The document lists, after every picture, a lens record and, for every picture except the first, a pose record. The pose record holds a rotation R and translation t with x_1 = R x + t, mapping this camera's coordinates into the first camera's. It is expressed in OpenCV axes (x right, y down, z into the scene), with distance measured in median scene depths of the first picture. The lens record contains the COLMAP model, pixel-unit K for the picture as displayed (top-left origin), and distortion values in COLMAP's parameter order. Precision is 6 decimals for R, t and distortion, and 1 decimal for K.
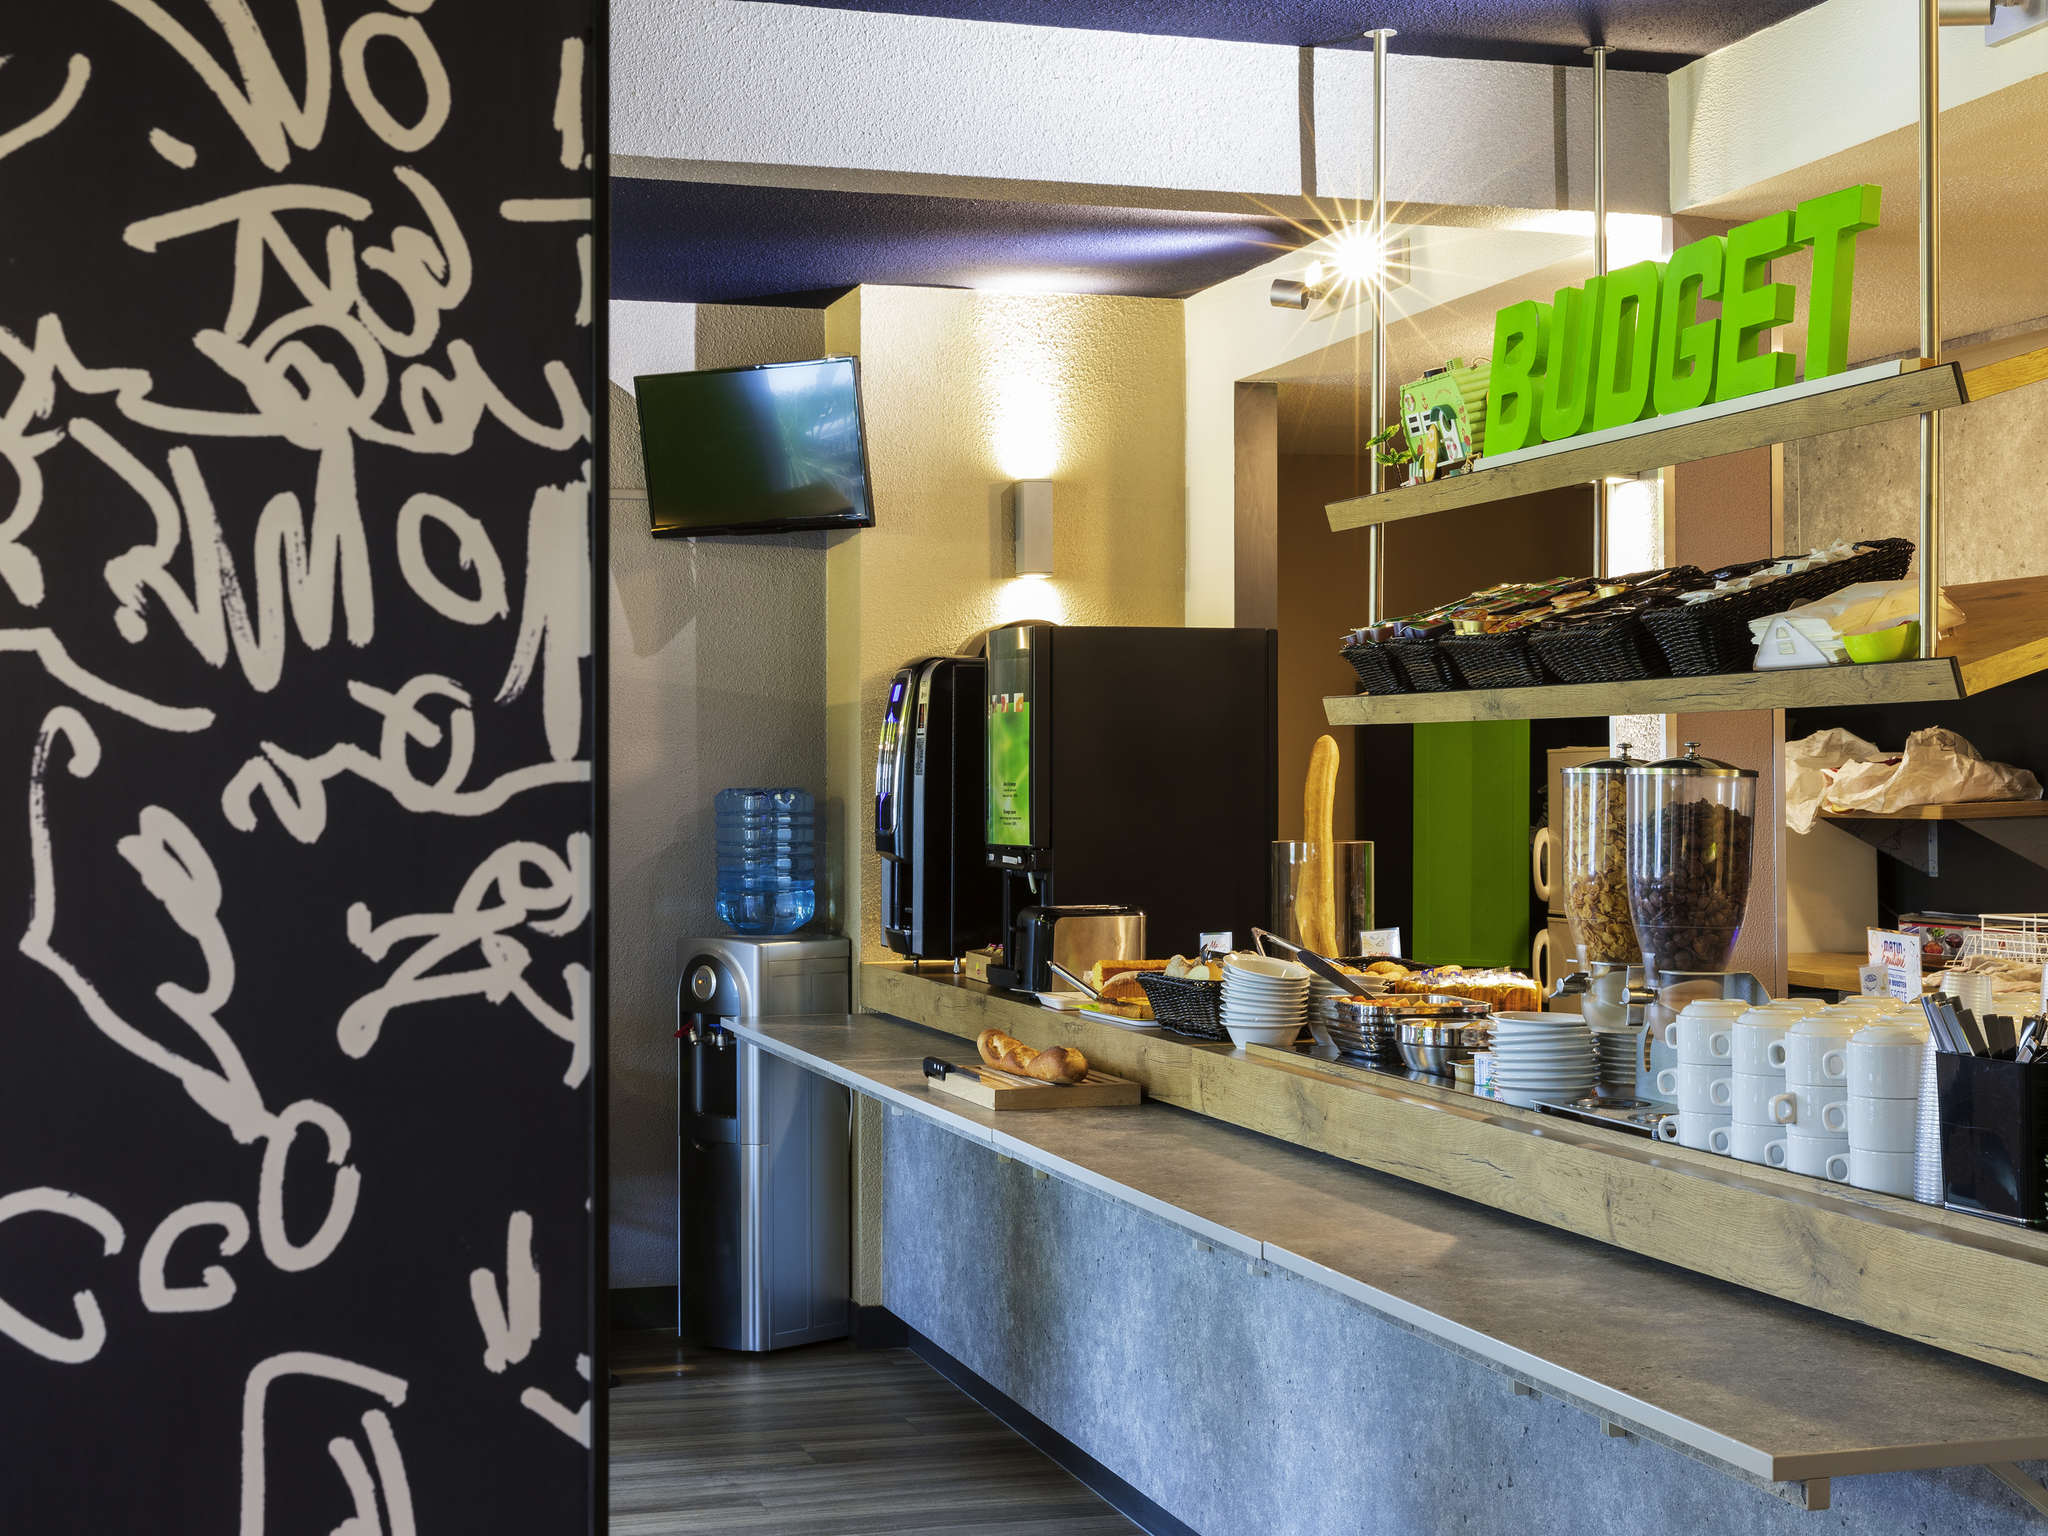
lens RADIAL K [[2859.8, 0, 1024.0], [0, 2859.8, 768.0], [0, 0, 1]] dist [-0.010373, -0.068910]
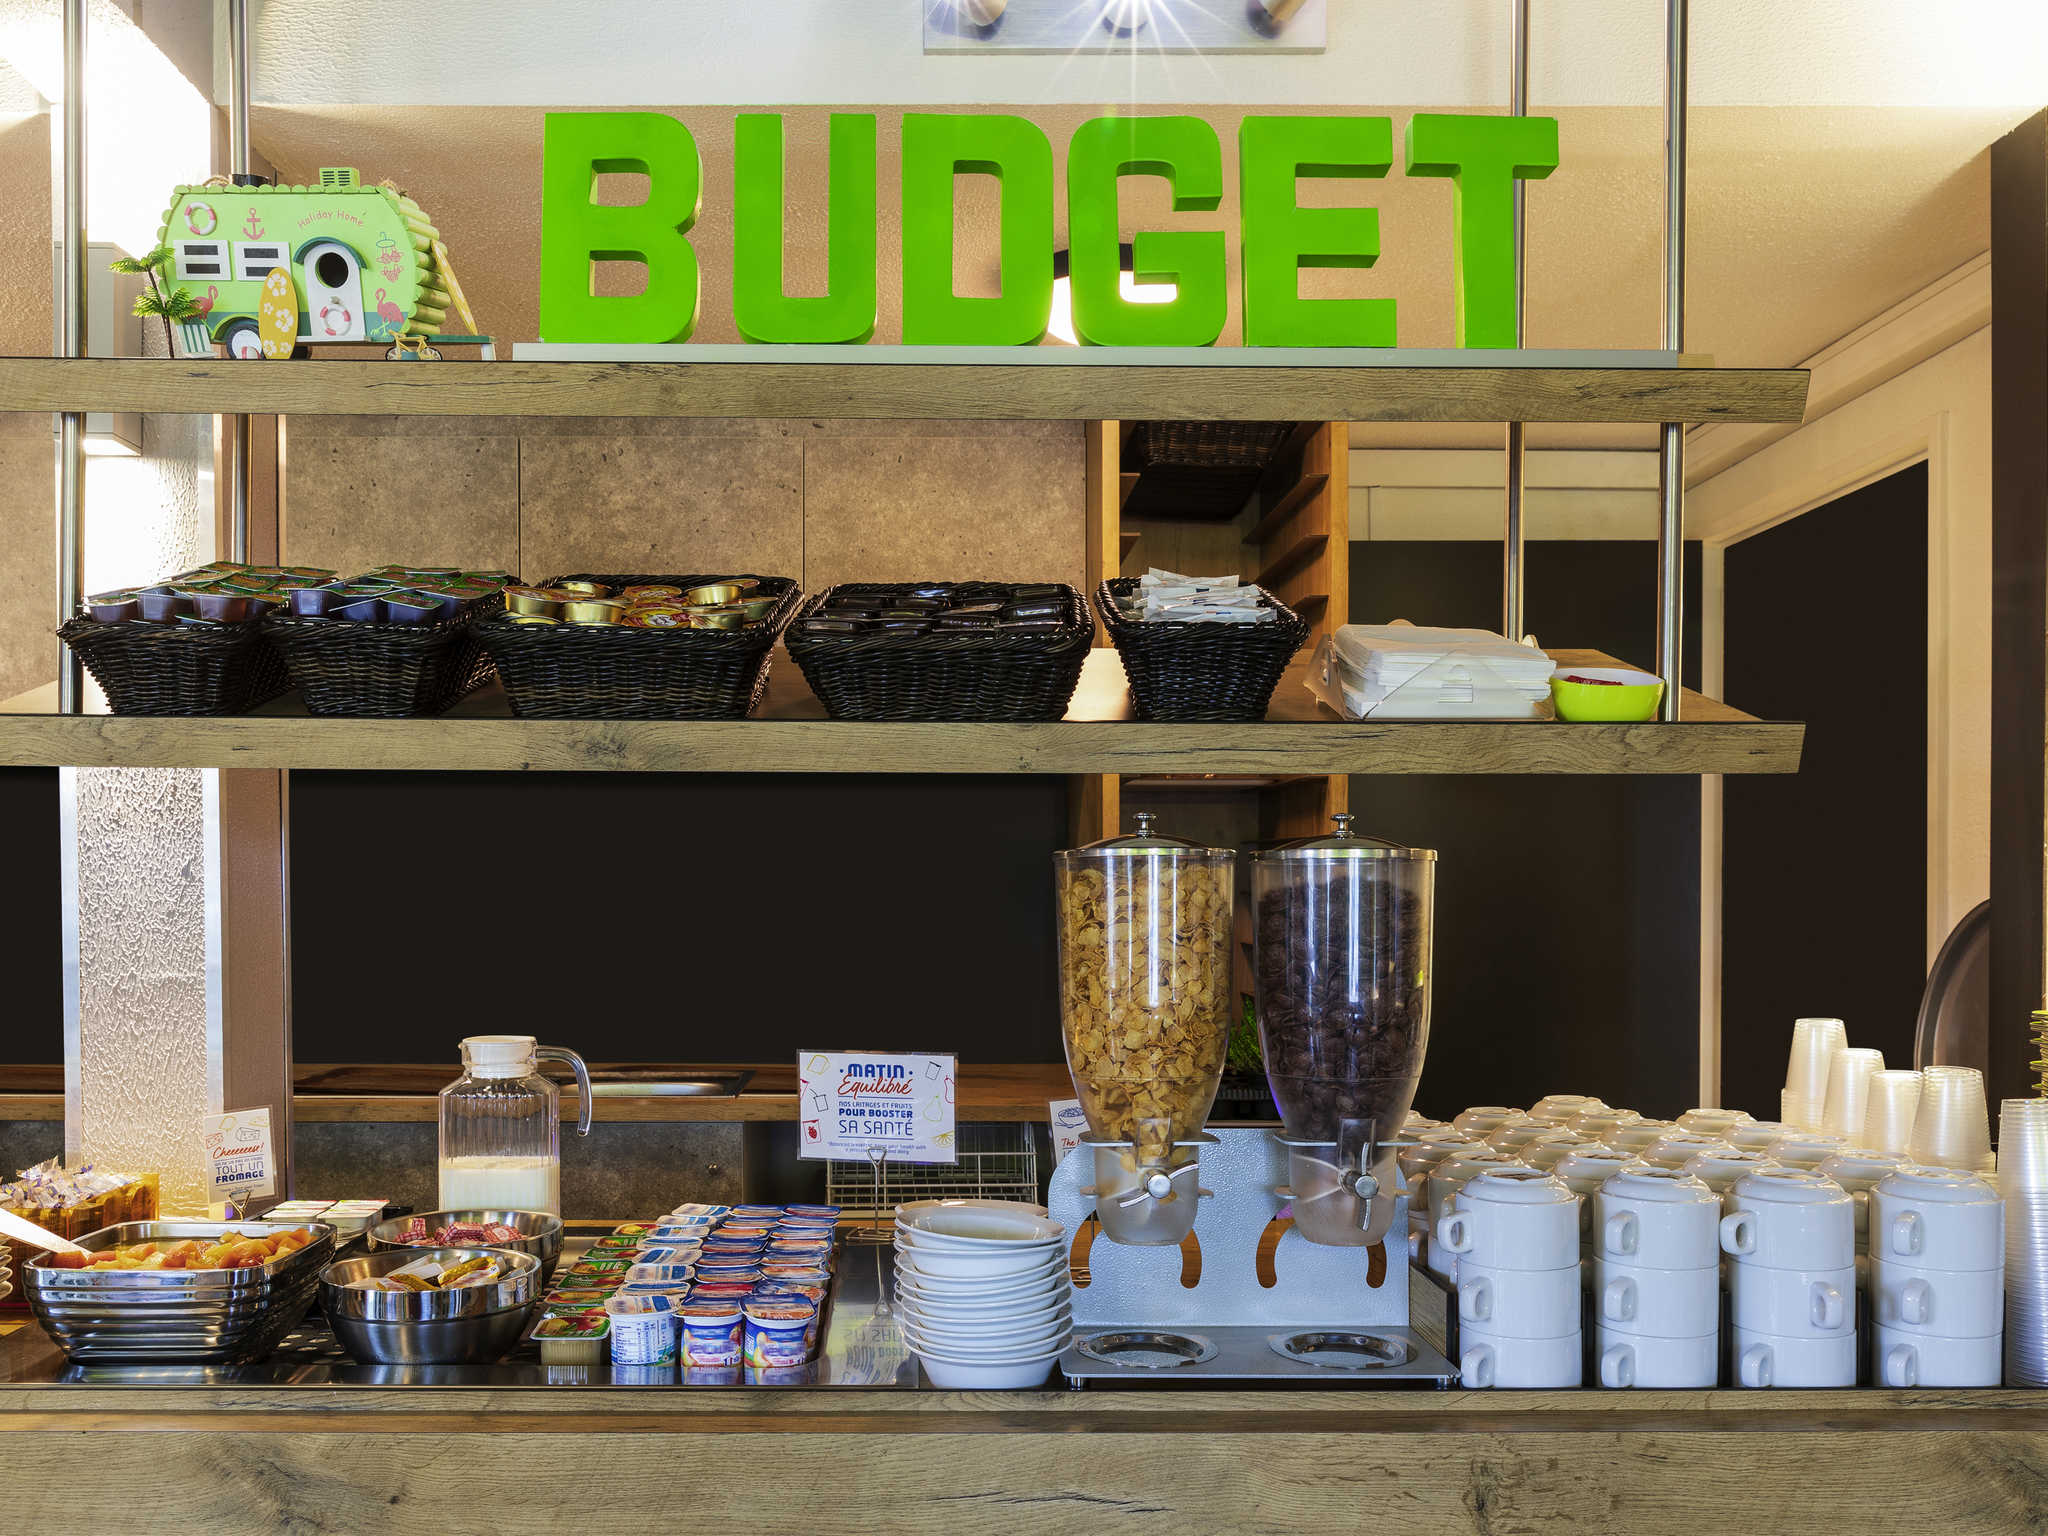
lens RADIAL K [[2057.5, 0, 1024.0], [0, 2057.5, 768.0], [0, 0, 1]] dist [-0.016447, -0.023300]
pose [[0.278726, 0.050569, 0.959038, -0.255544], [-0.007653, 0.998698, -0.050436, 0.005265], [-0.960340, 0.006718, 0.278750, 0.851145]]
